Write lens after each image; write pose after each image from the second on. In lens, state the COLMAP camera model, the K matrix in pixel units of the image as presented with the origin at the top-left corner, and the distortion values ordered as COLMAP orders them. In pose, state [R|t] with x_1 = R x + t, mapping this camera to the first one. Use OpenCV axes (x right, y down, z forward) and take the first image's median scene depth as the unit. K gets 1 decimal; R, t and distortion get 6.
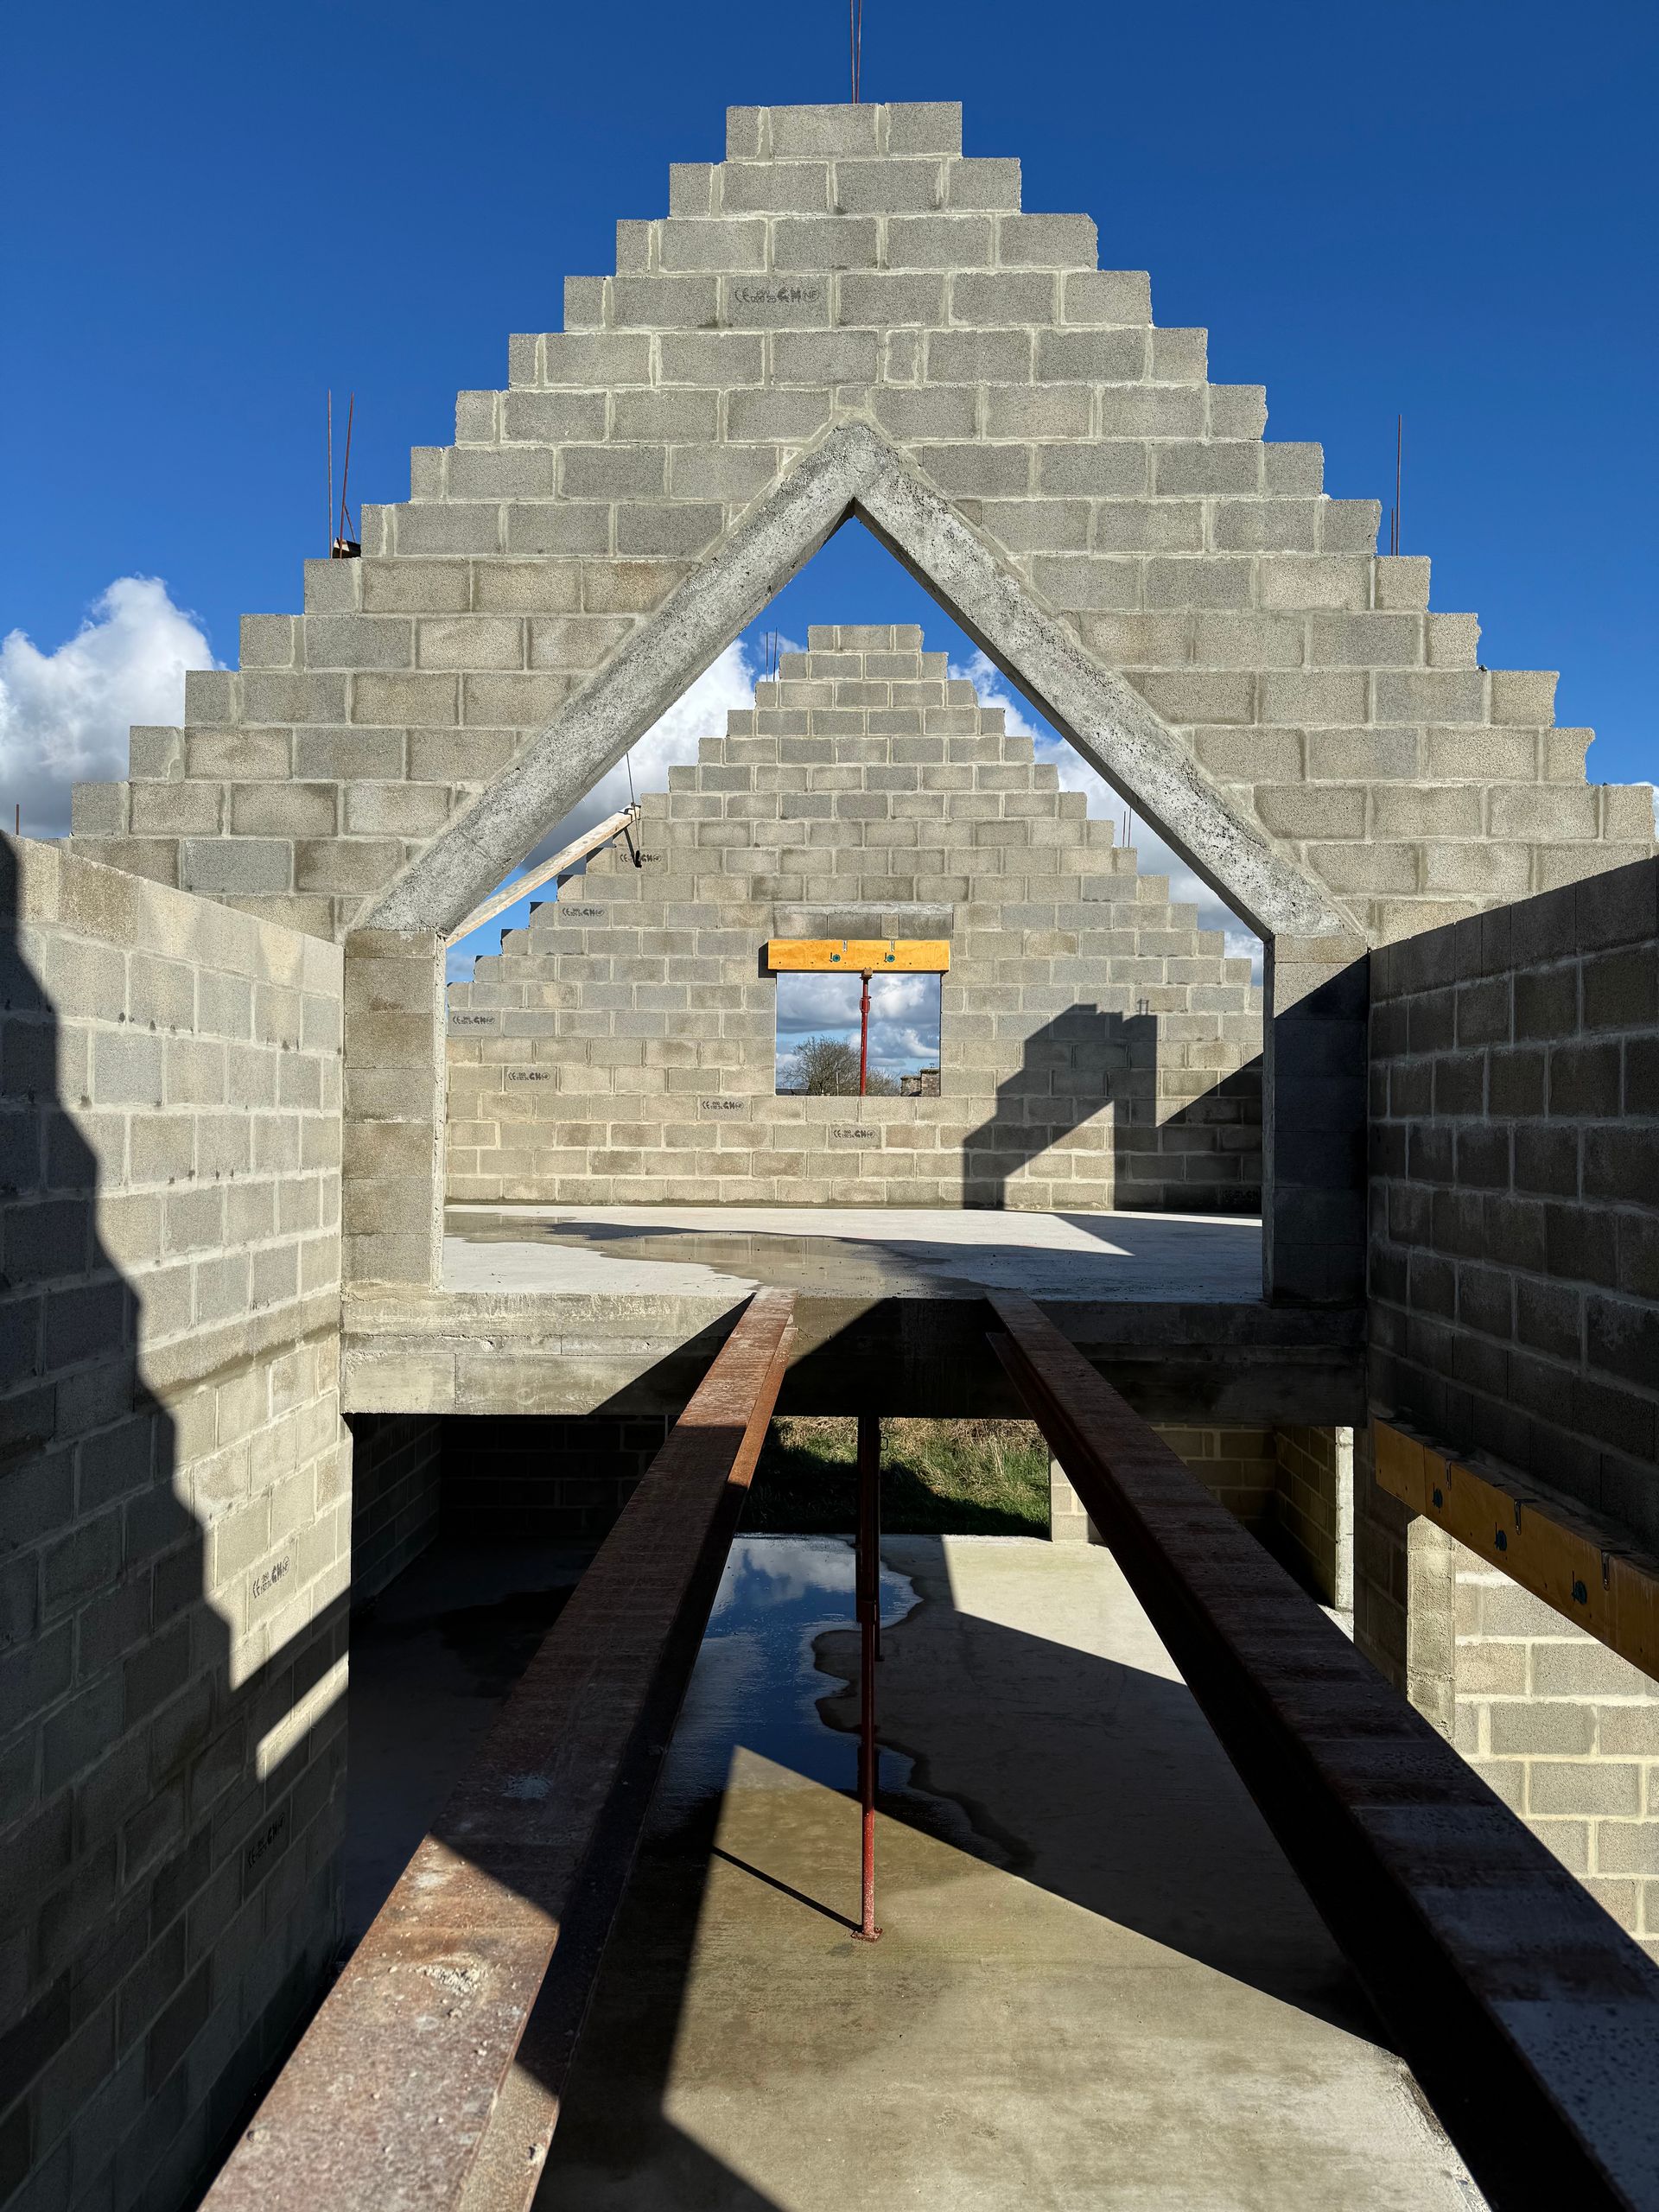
lens RADIAL K [[1538.4, 0, 833.0], [0, 1538.4, 1101.6], [0, 0, 1]] dist [0.074359, -0.126066]
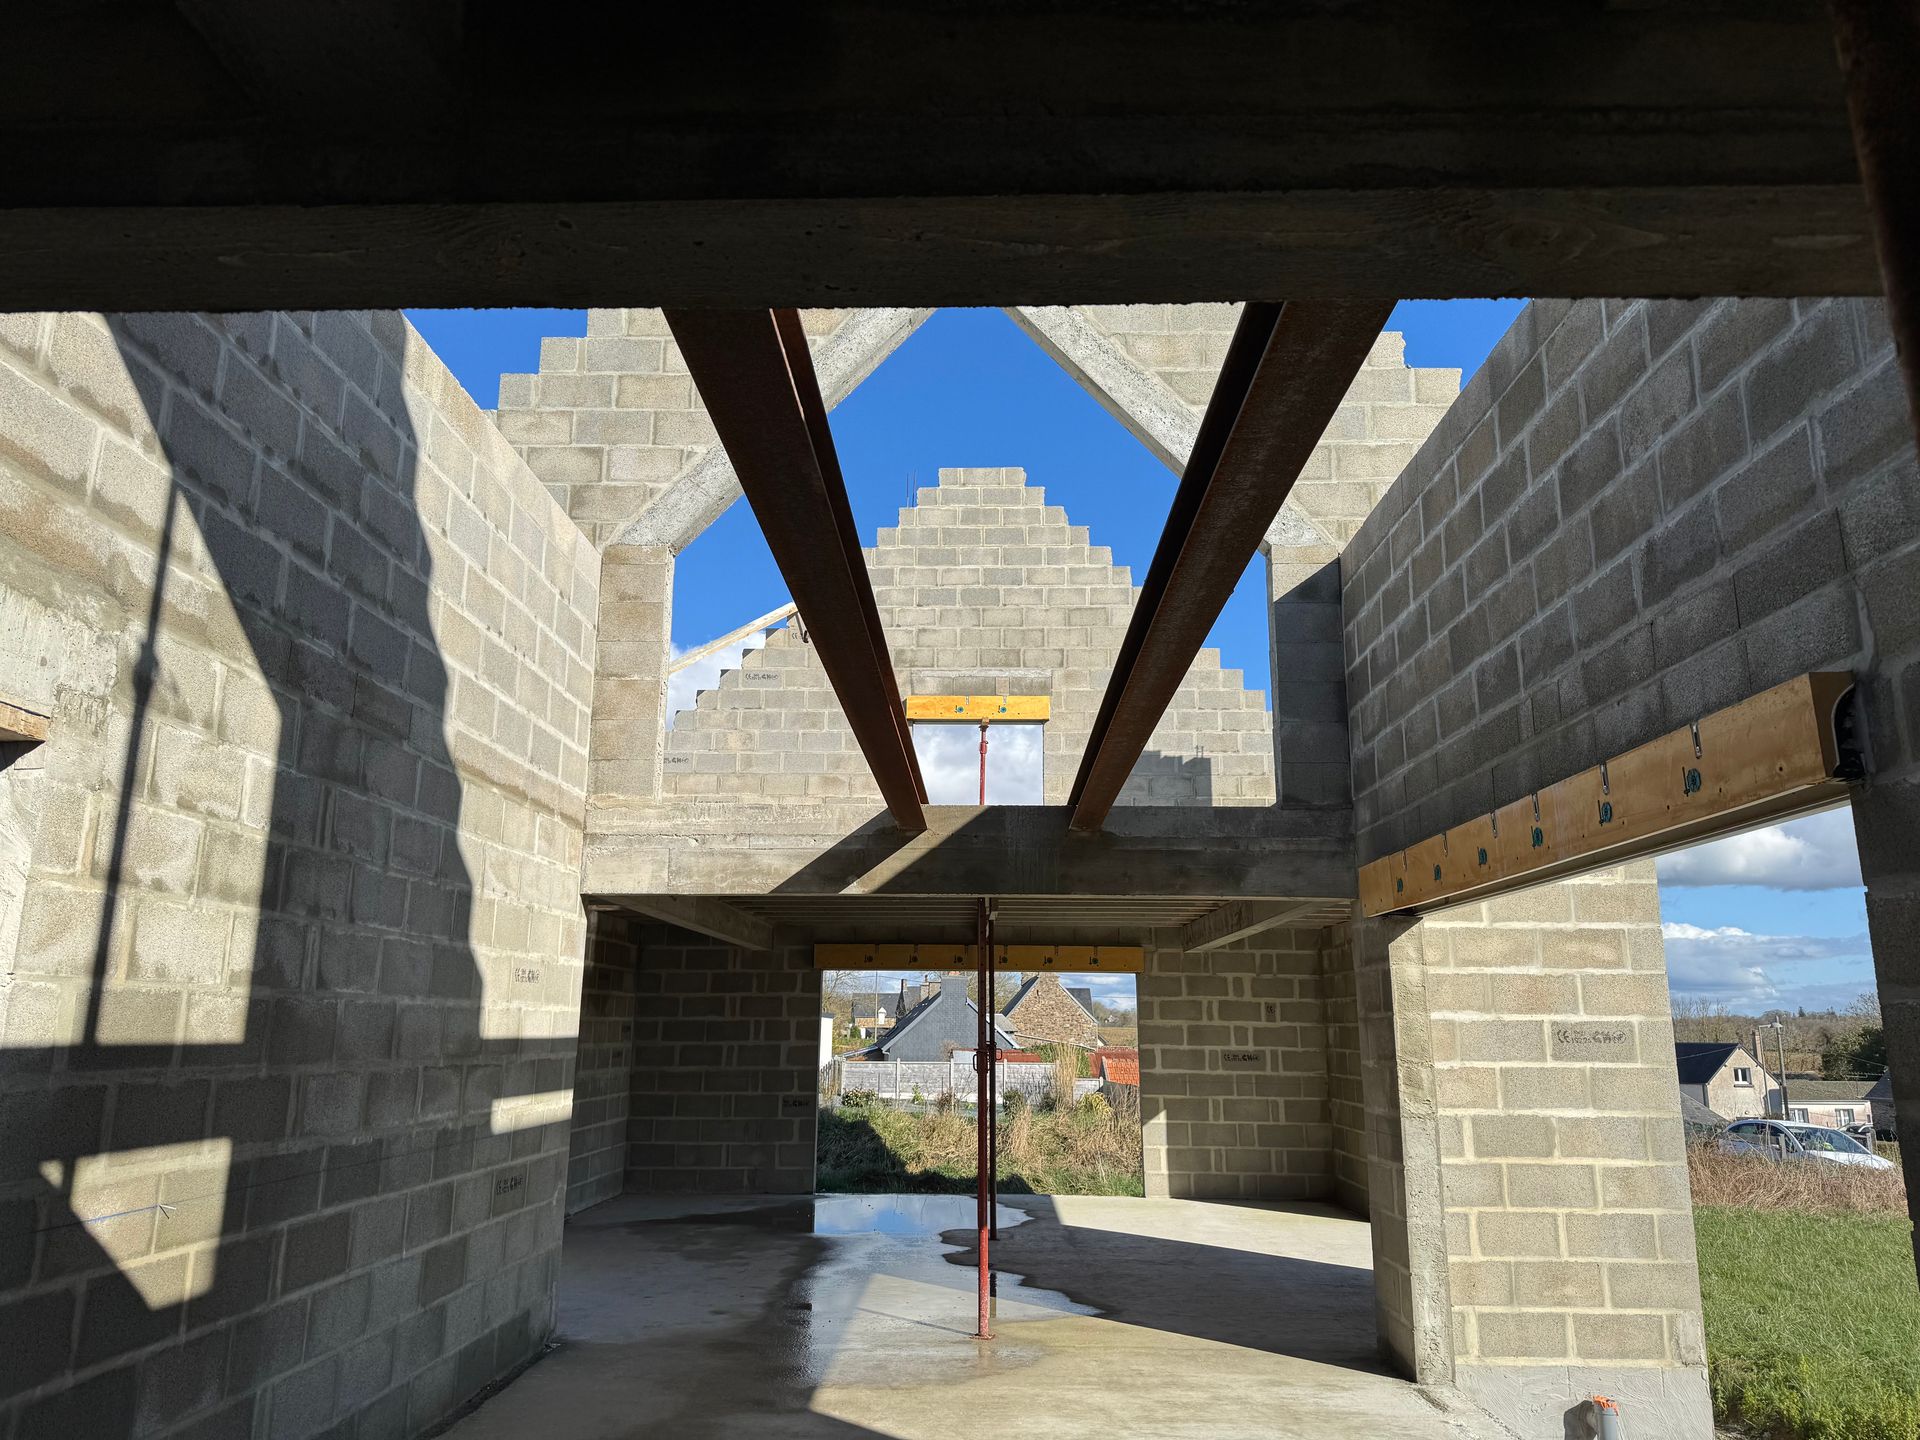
lens RADIAL K [[1331.2, 0, 960.0], [0, 1331.2, 720.0], [0, 0, 1]] dist [0.124707, -0.258481]
pose [[0.999999, -0.000970, -0.001067, 0.006368], [0.000723, 0.977459, -0.211126, 0.297469], [0.001248, 0.211125, 0.977458, -0.145276]]
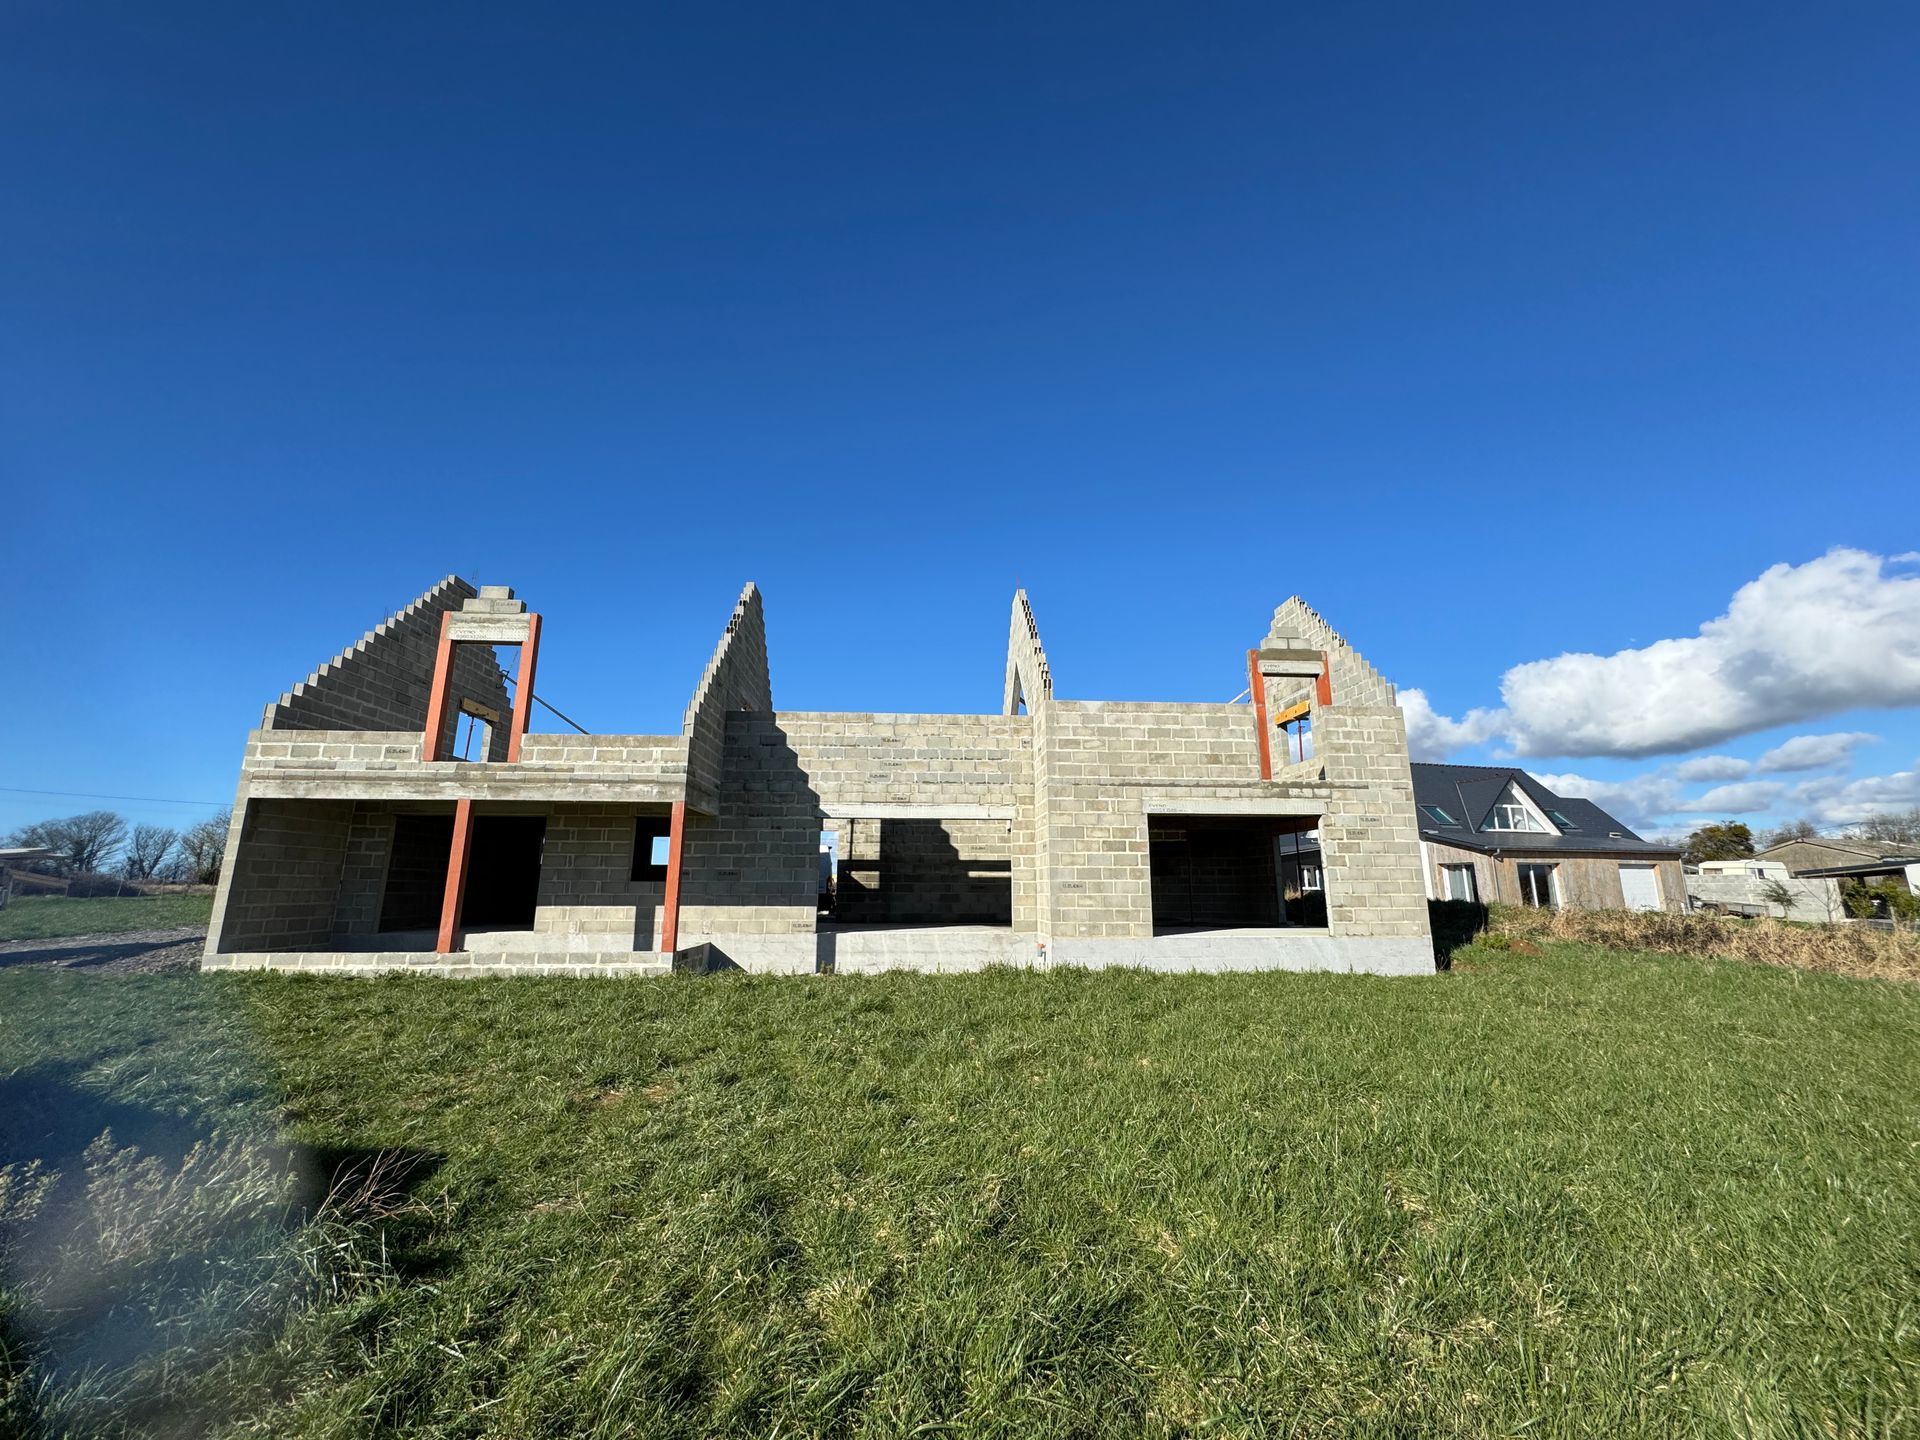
lens RADIAL K [[760.5, 0, 960.0], [0, 760.5, 720.0], [0, 0, 1]] dist [-0.001496, -0.000181]
pose [[0.093845, -0.227226, -0.969310, 2.659393], [0.014456, 0.973815, -0.226882, 0.456794], [0.995482, 0.007279, 0.094672, 0.525339]]
